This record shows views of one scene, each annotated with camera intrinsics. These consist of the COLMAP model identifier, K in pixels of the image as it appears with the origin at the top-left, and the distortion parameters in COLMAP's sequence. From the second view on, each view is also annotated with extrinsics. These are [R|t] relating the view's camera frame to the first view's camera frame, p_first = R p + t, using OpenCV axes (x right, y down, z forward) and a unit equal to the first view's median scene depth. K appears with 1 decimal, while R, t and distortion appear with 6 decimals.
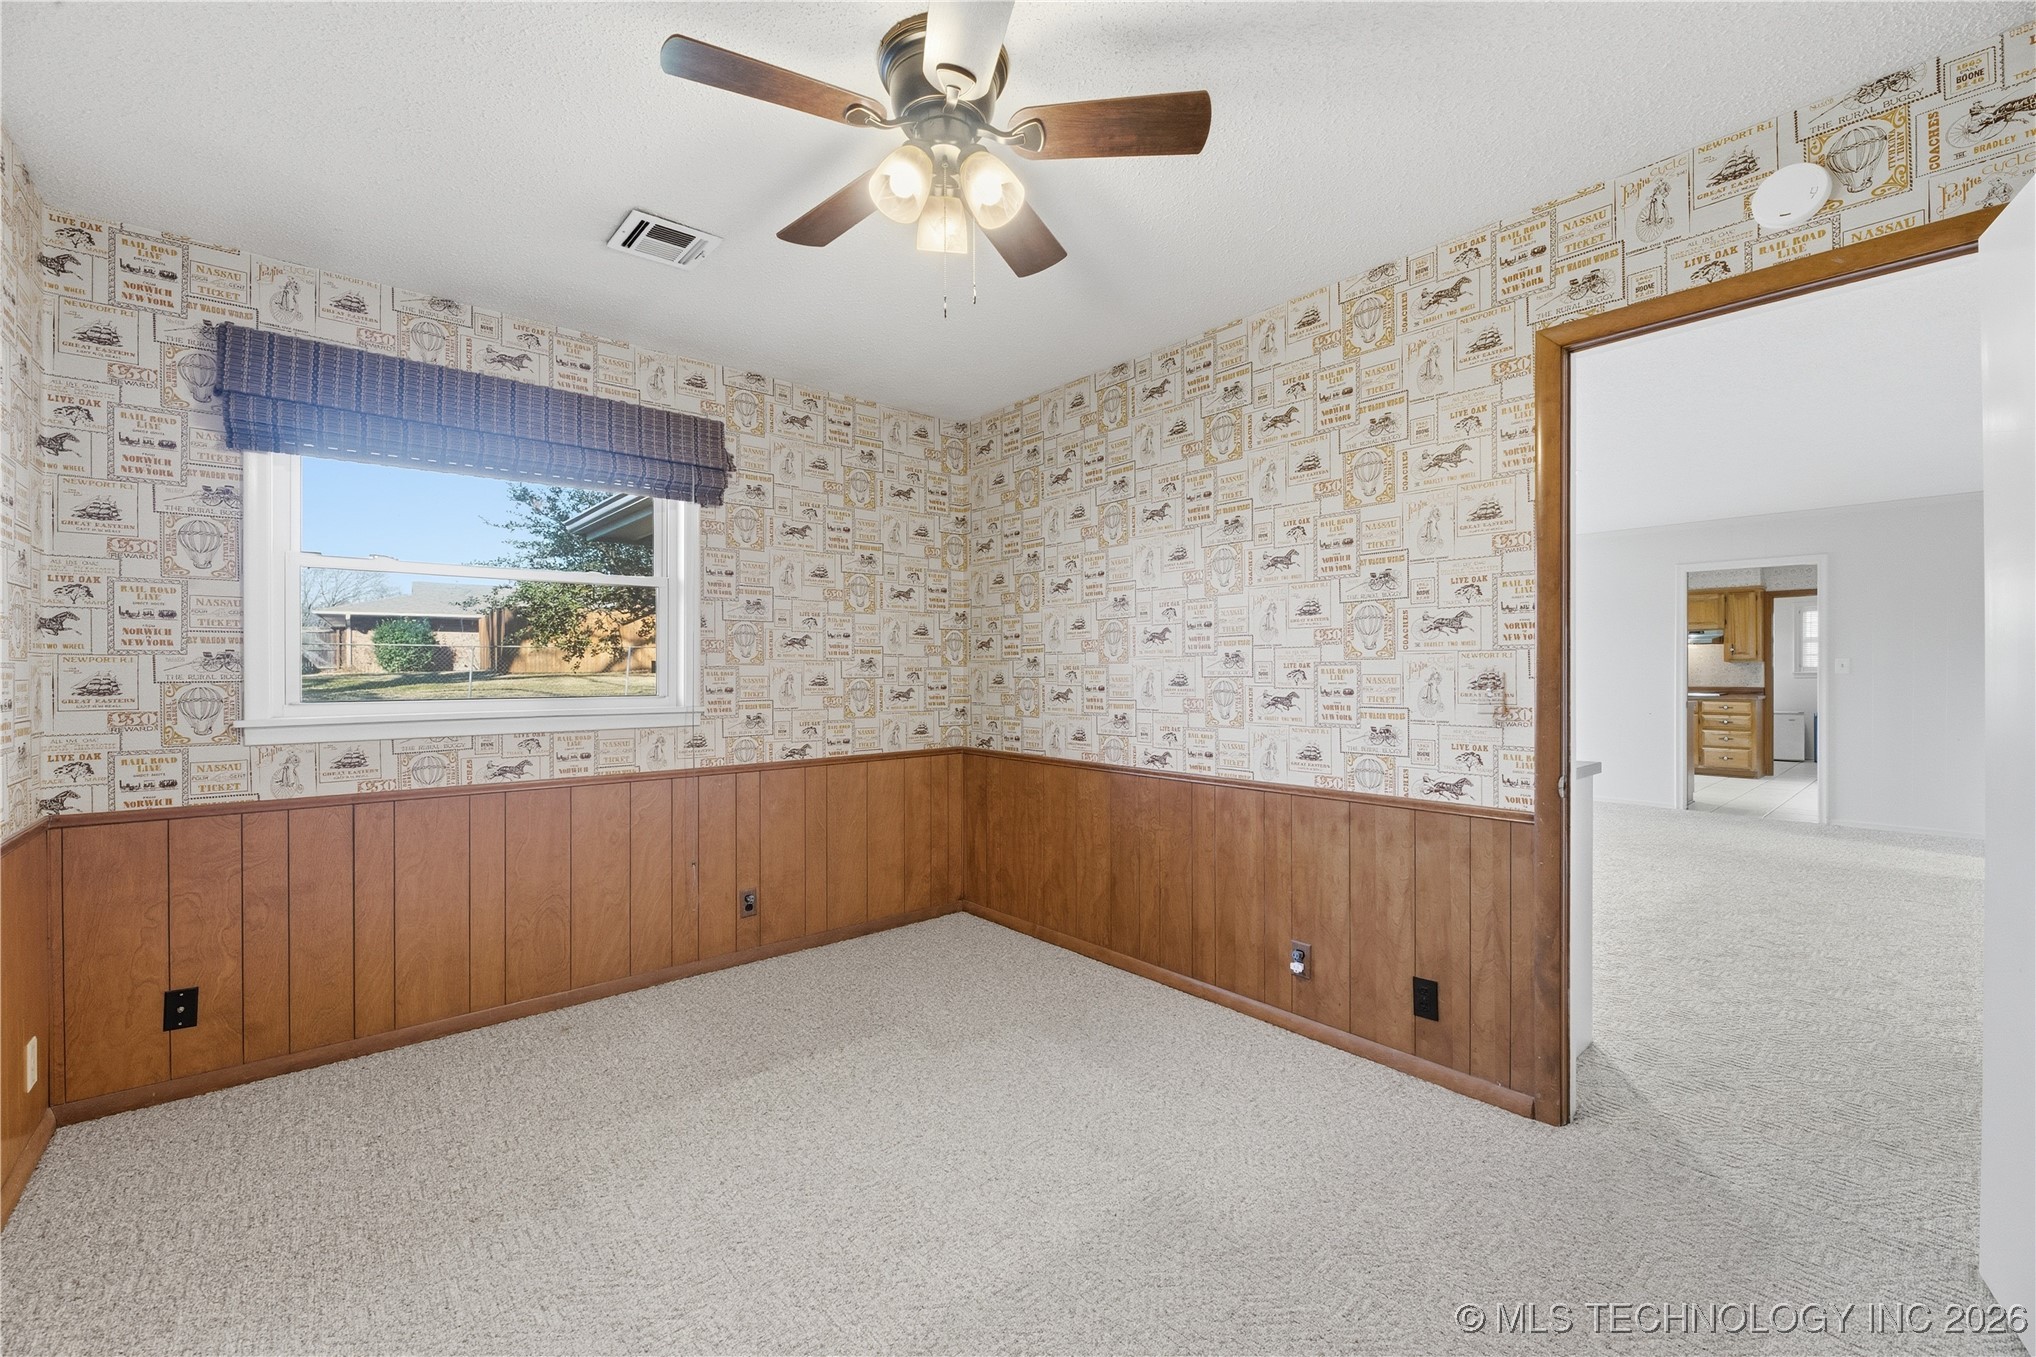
lens RADIAL K [[821.6, 0, 997.7], [0, 821.6, 670.7], [0, 0, 1]] dist [-0.000308, -0.003846]
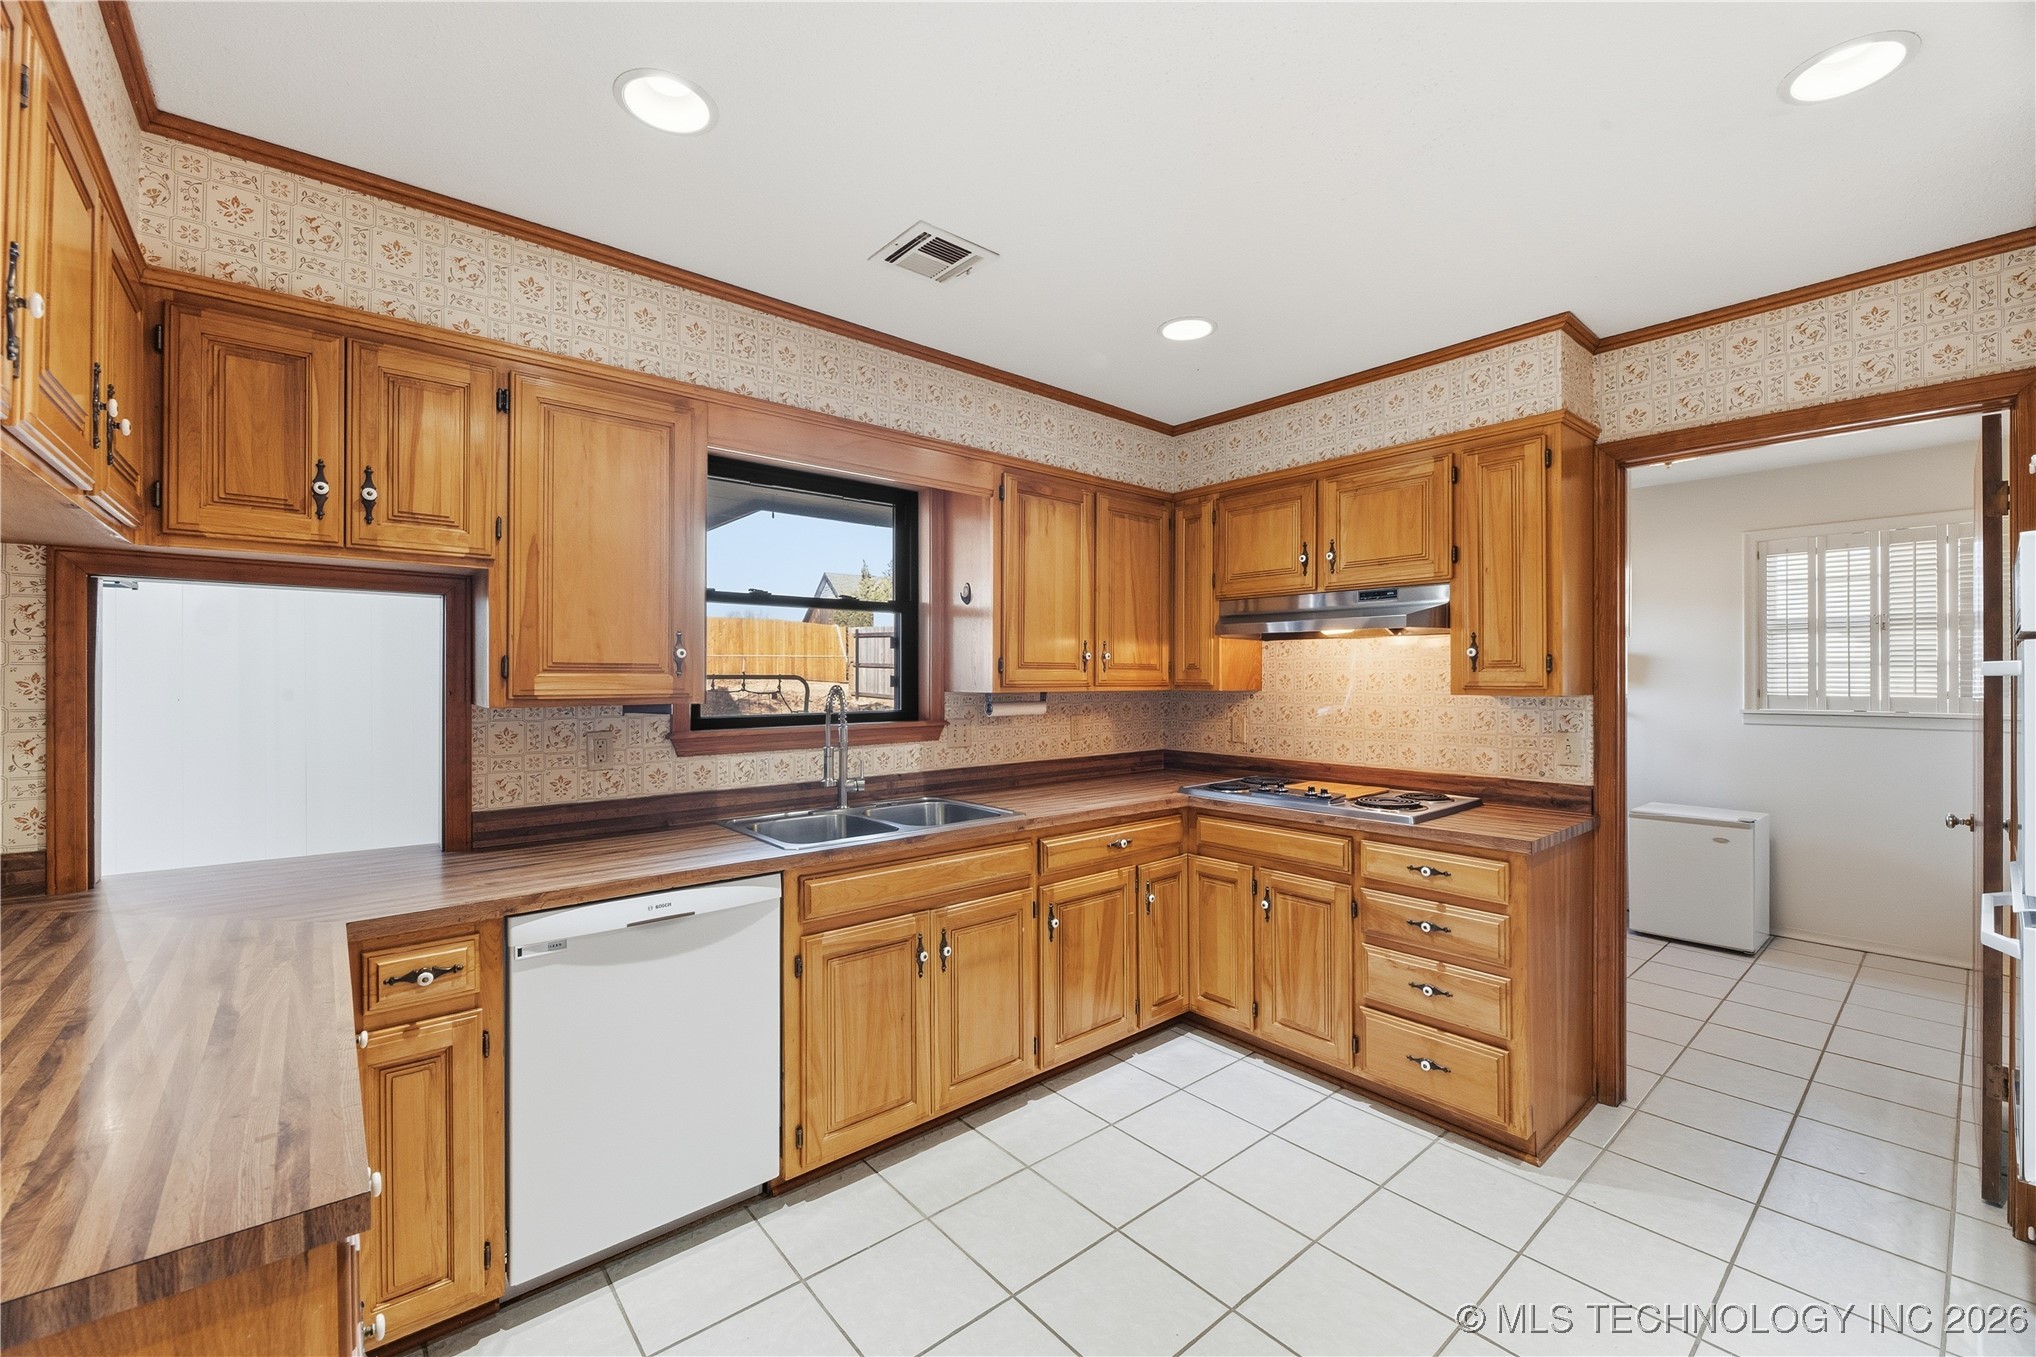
lens RADIAL K [[821.6, 0, 1015.7], [0, 821.6, 675.2], [0, 0, 1]] dist [-0.000308, -0.003846]
pose [[0.999981, 0.001486, 0.005923, 0.739532], [-0.001495, 0.999998, 0.001480, -0.018090], [-0.005921, -0.001489, 0.999981, 0.721929]]
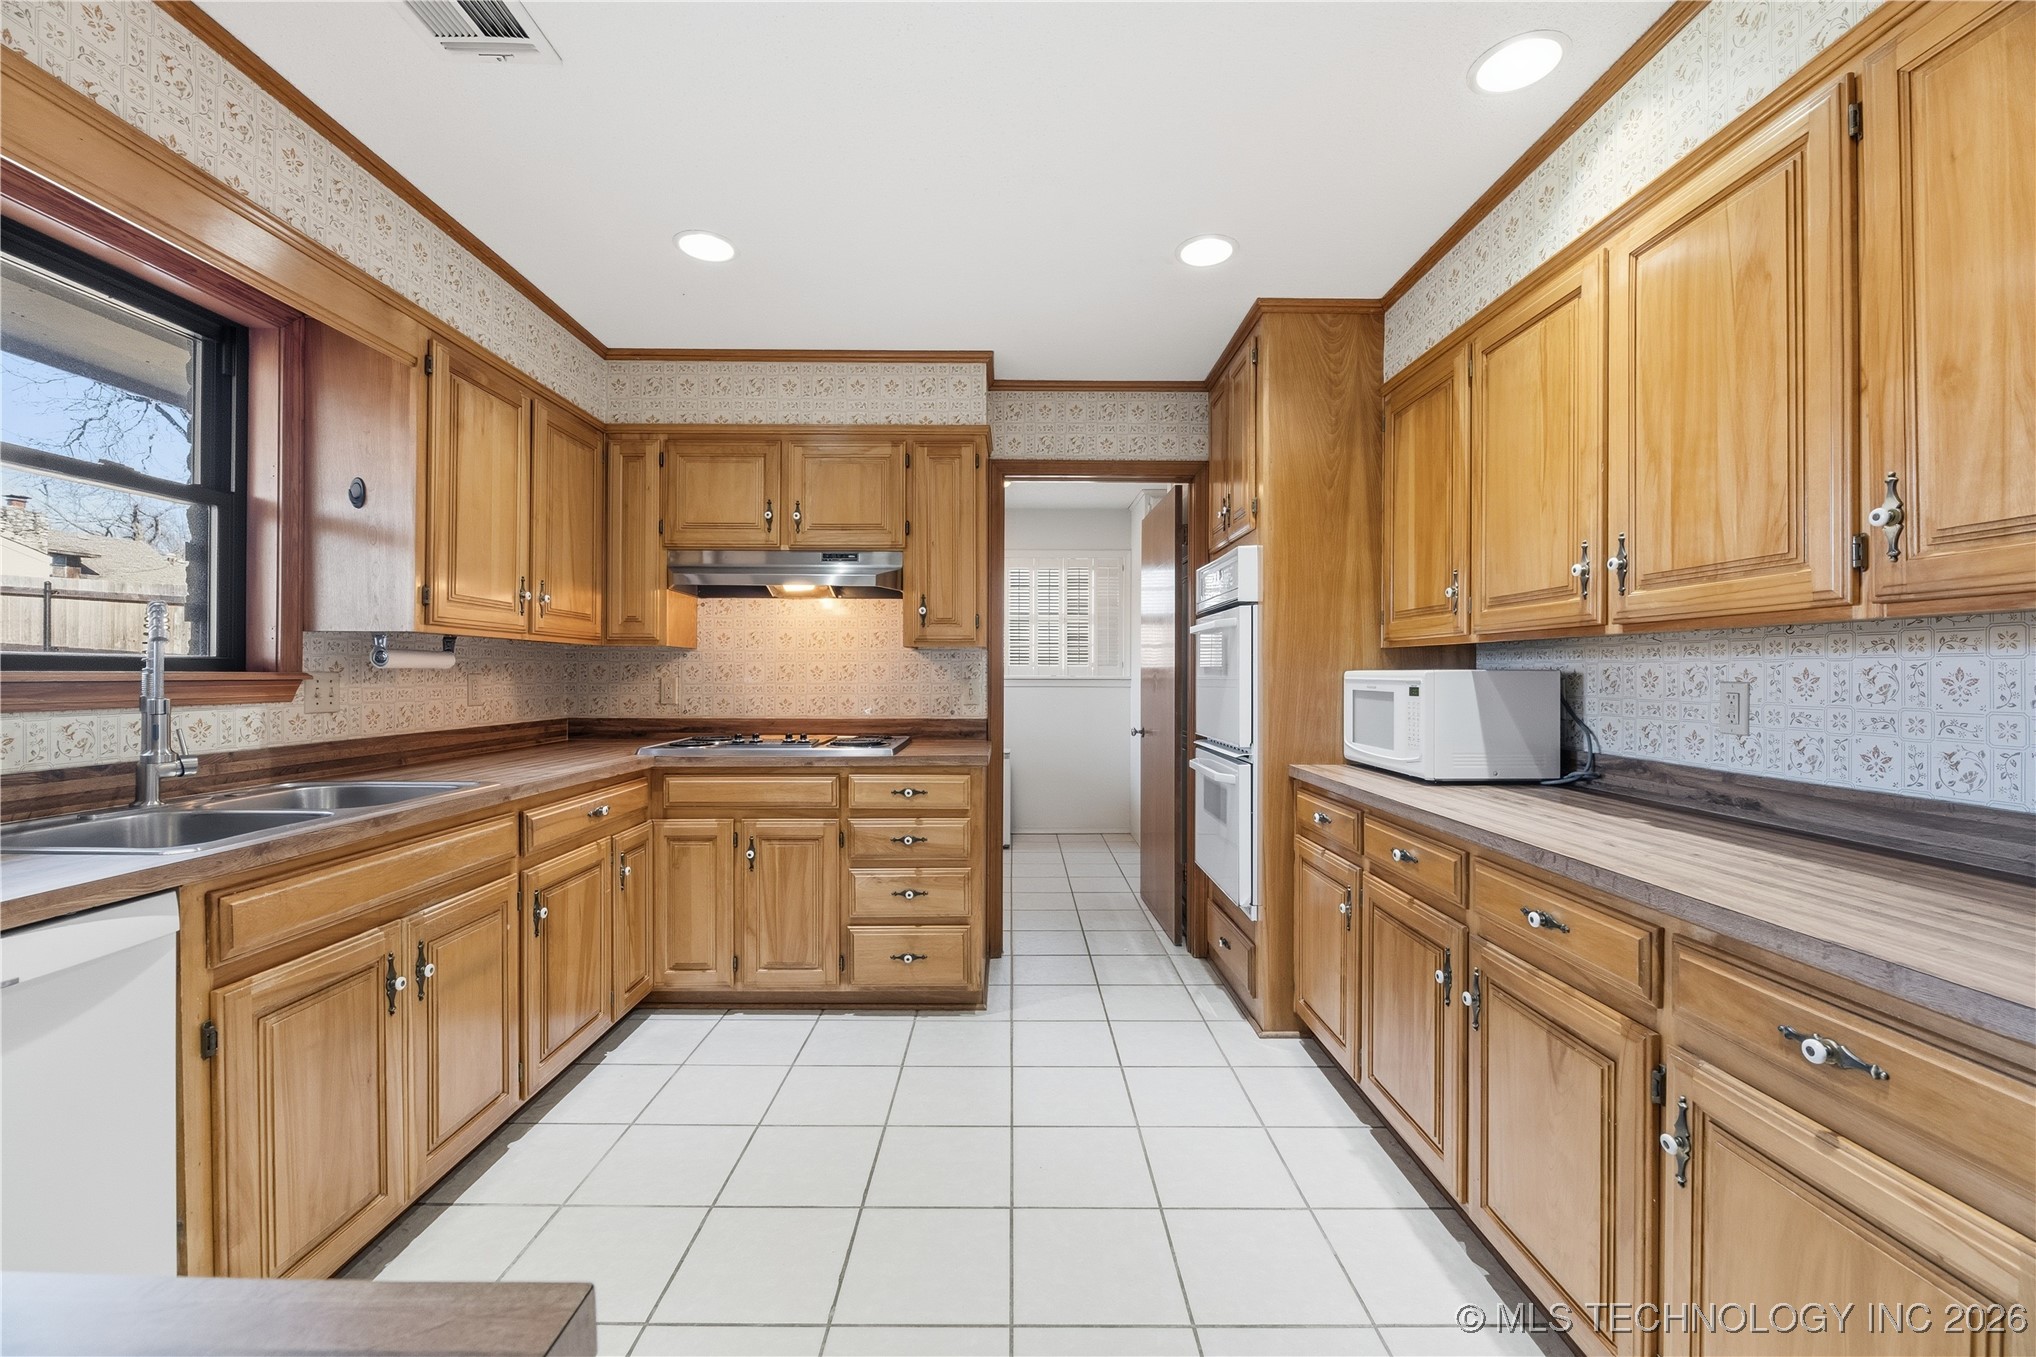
lens RADIAL K [[821.6, 0, 1020.5], [0, 821.6, 674.7], [0, 0, 1]] dist [-0.000308, -0.003846]
pose [[0.634171, 0.004406, 0.773181, 0.662264], [-0.006780, 0.999977, -0.000138, 0.000199], [-0.773163, -0.005154, 0.634186, 0.756040]]
